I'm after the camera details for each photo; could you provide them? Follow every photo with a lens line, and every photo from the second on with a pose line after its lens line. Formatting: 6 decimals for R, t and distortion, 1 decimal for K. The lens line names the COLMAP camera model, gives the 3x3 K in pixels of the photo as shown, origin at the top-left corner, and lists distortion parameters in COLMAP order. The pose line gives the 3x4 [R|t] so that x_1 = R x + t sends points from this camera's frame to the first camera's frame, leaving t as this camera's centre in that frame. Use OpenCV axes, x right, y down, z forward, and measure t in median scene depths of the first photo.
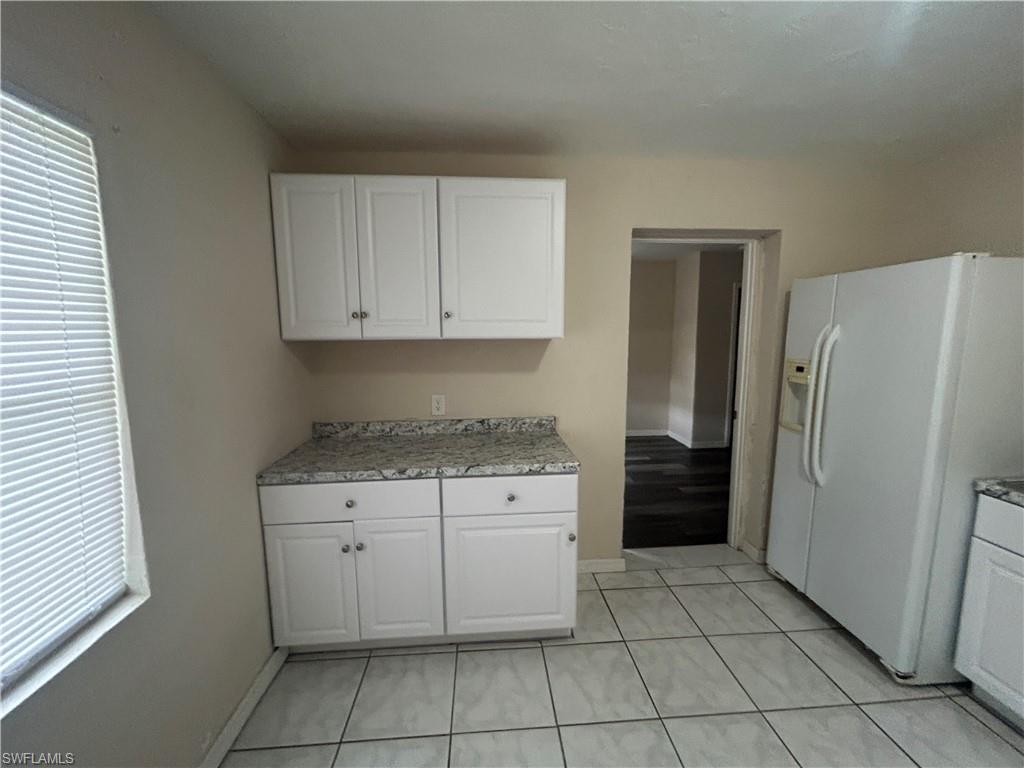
lens RADIAL K [[415.3, 0, 508.7], [0, 415.3, 382.9], [0, 0, 1]] dist [0.004712, -0.000198]
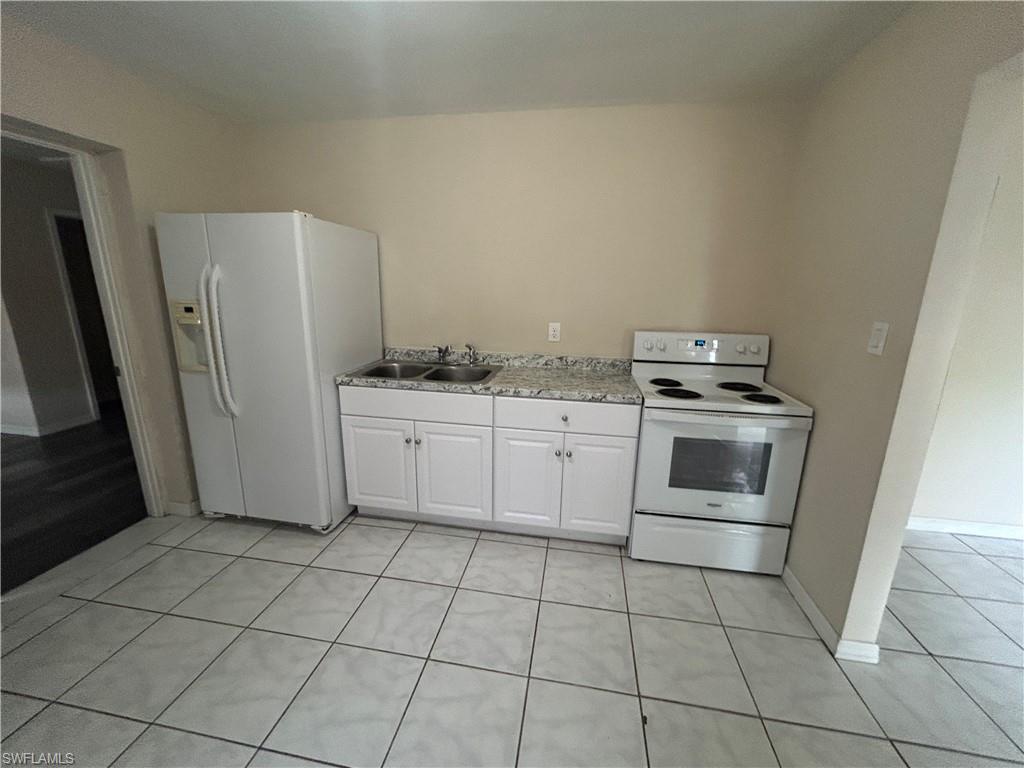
lens RADIAL K [[415.3, 0, 513.4], [0, 415.3, 381.2], [0, 0, 1]] dist [0.004712, -0.000198]
pose [[0.243857, -0.217449, 0.945119, -0.081243], [0.105346, 0.974712, 0.197076, 0.019143], [-0.964073, 0.051506, 0.260597, 0.016279]]
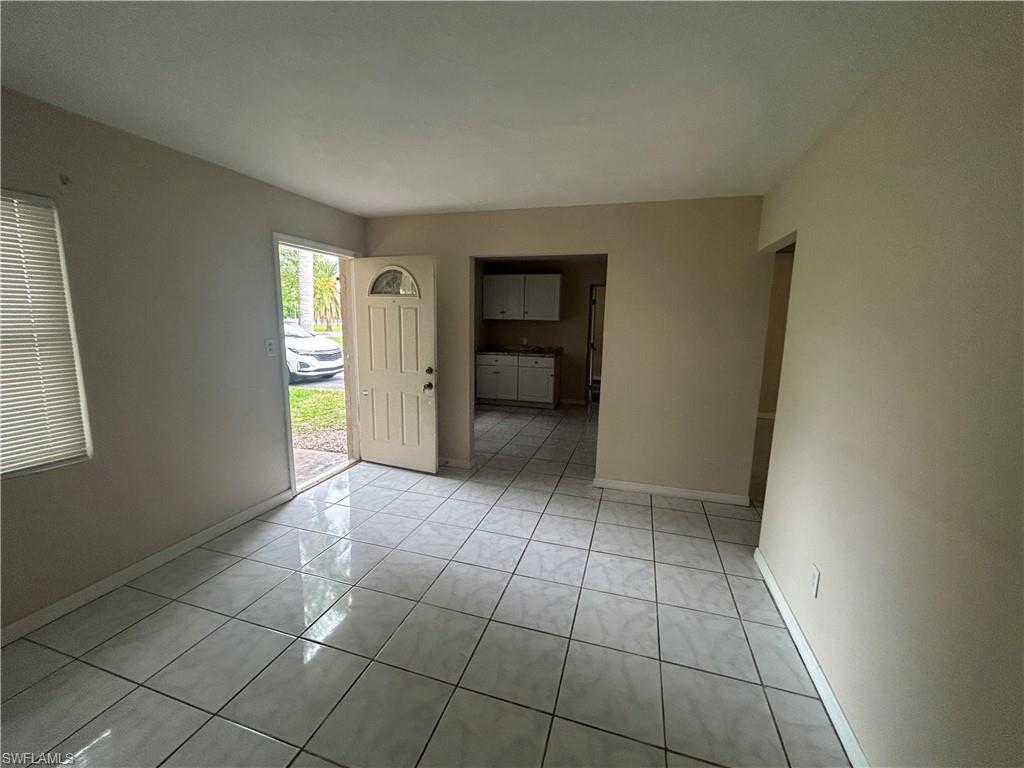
lens RADIAL K [[415.3, 0, 512.9], [0, 415.3, 385.3], [0, 0, 1]] dist [0.004712, -0.000198]
pose [[0.925850, 0.076744, -0.370017, 1.136152], [-0.065066, 0.996912, 0.043959, 0.309774], [0.372248, -0.016623, 0.927985, -2.386340]]
